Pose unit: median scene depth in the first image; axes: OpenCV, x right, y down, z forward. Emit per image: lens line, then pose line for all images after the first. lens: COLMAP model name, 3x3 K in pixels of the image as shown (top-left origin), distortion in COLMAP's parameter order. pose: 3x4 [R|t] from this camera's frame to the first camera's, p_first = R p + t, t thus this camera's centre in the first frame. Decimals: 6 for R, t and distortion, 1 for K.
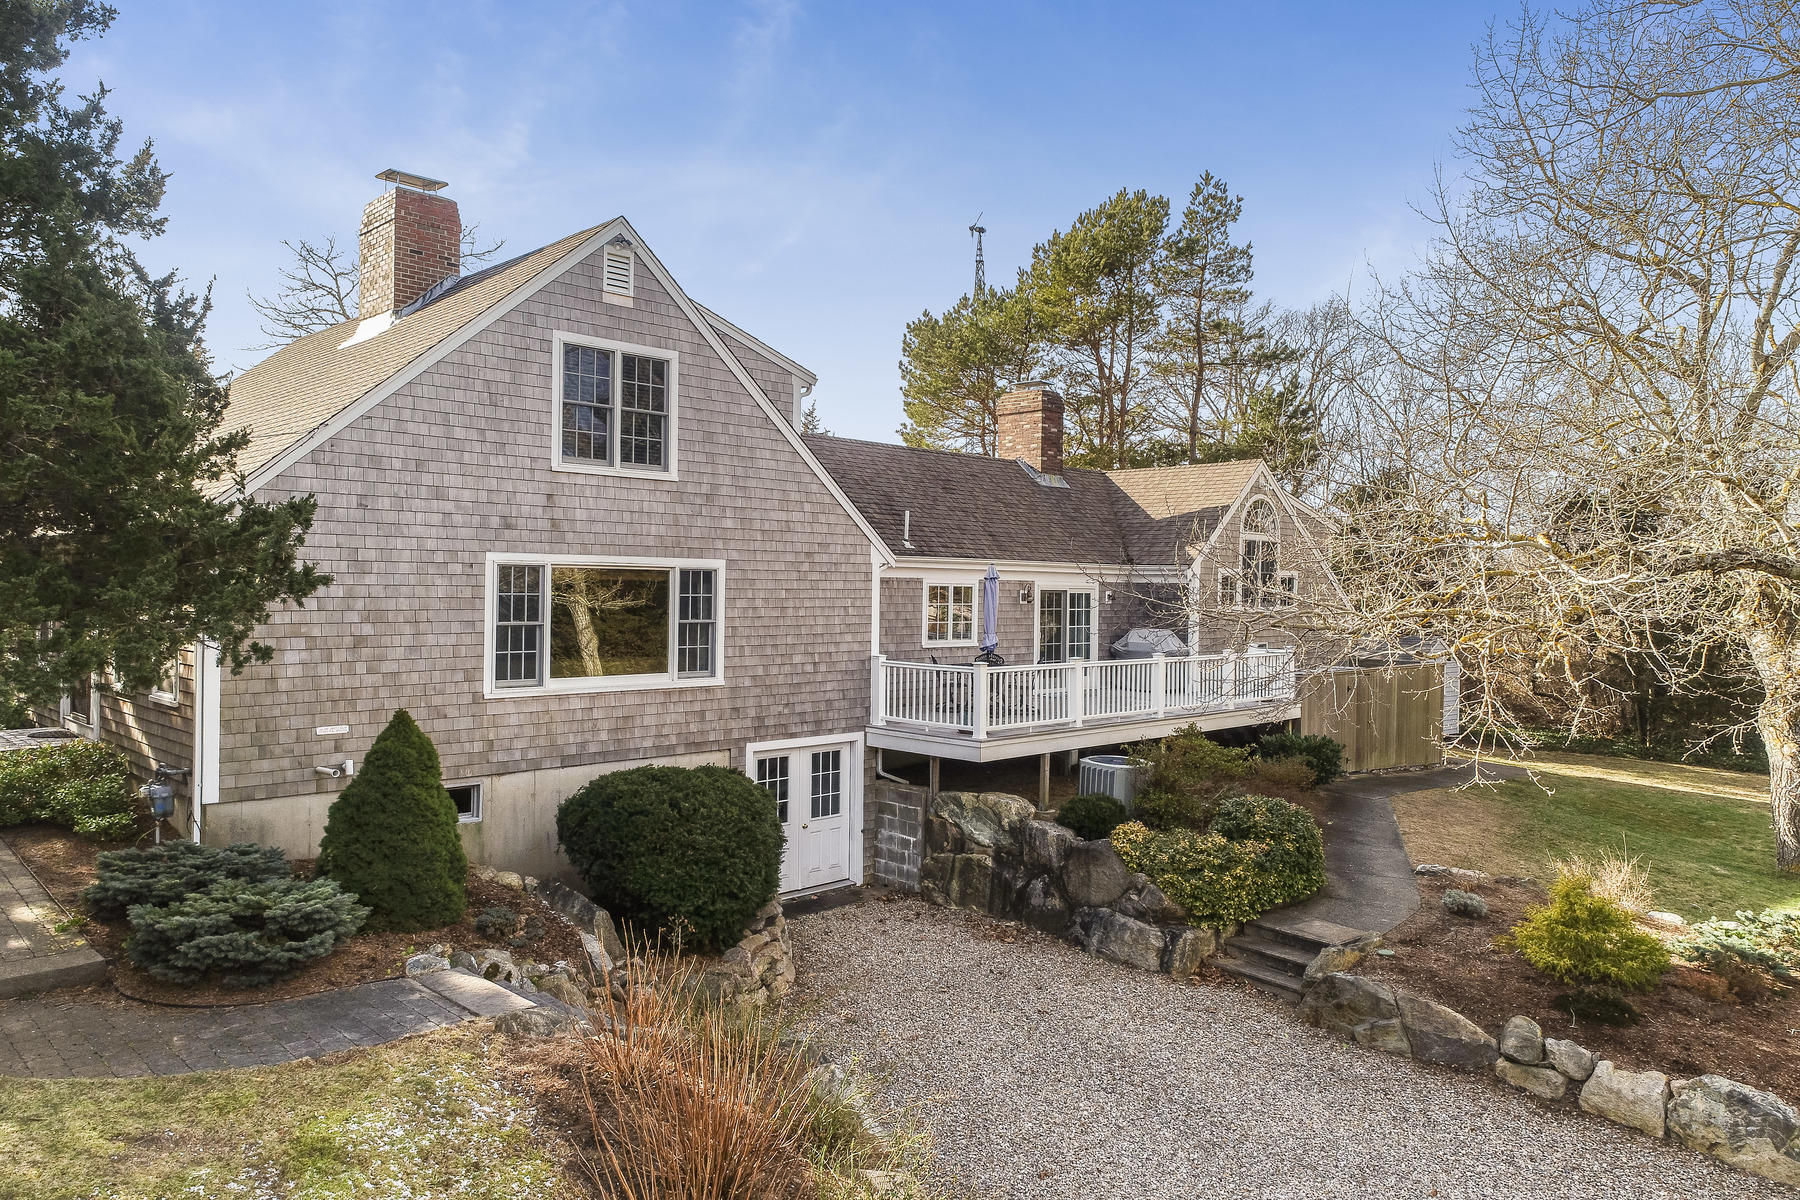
lens RADIAL K [[1231.1, 0, 895.2], [0, 1231.1, 605.9], [0, 0, 1]] dist [-0.000611, -0.005799]
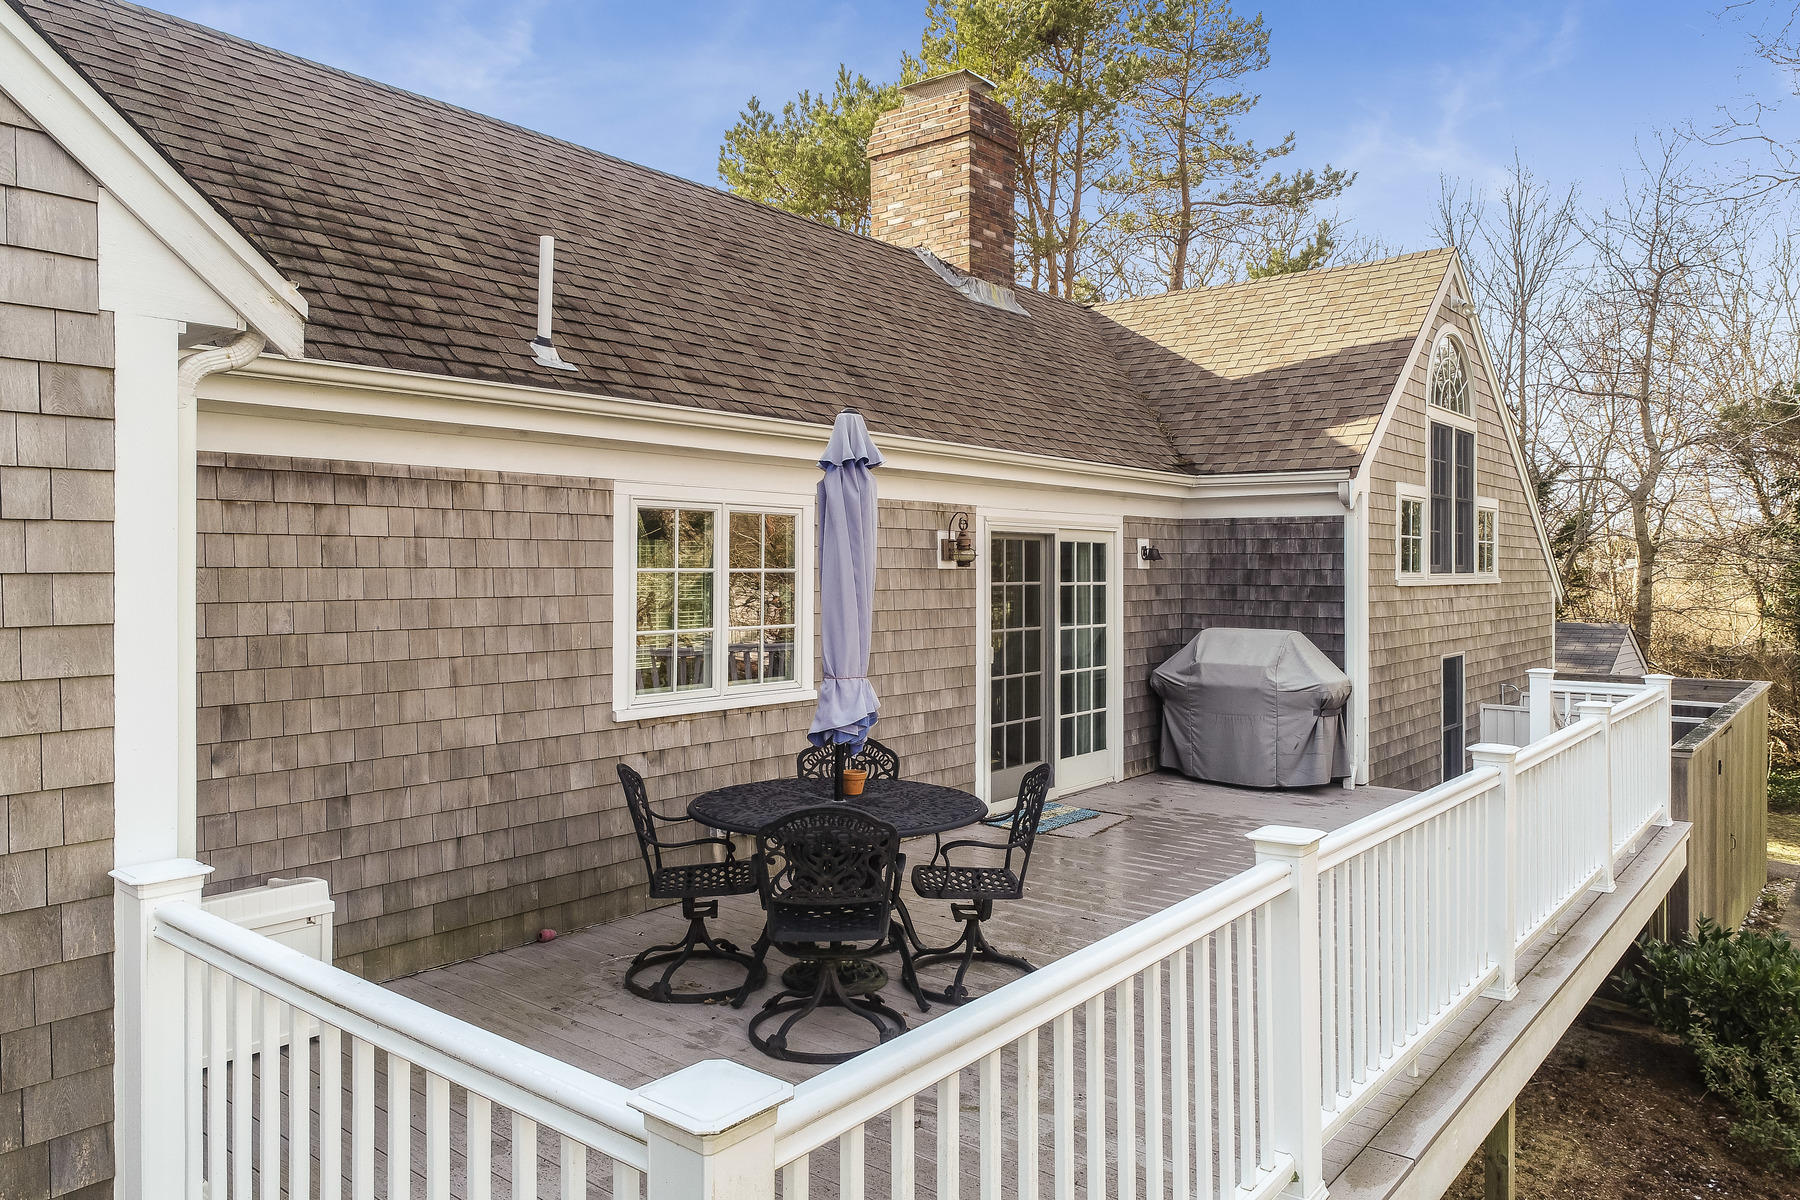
lens RADIAL K [[1231.1, 0, 895.2], [0, 1231.1, 605.9], [0, 0, 1]] dist [-0.000611, -0.005799]
pose [[0.995350, -0.015182, 0.095120, 0.052097], [0.013712, 0.999776, 0.016094, 0.002859], [-0.095343, -0.014715, 0.995336, 0.607941]]
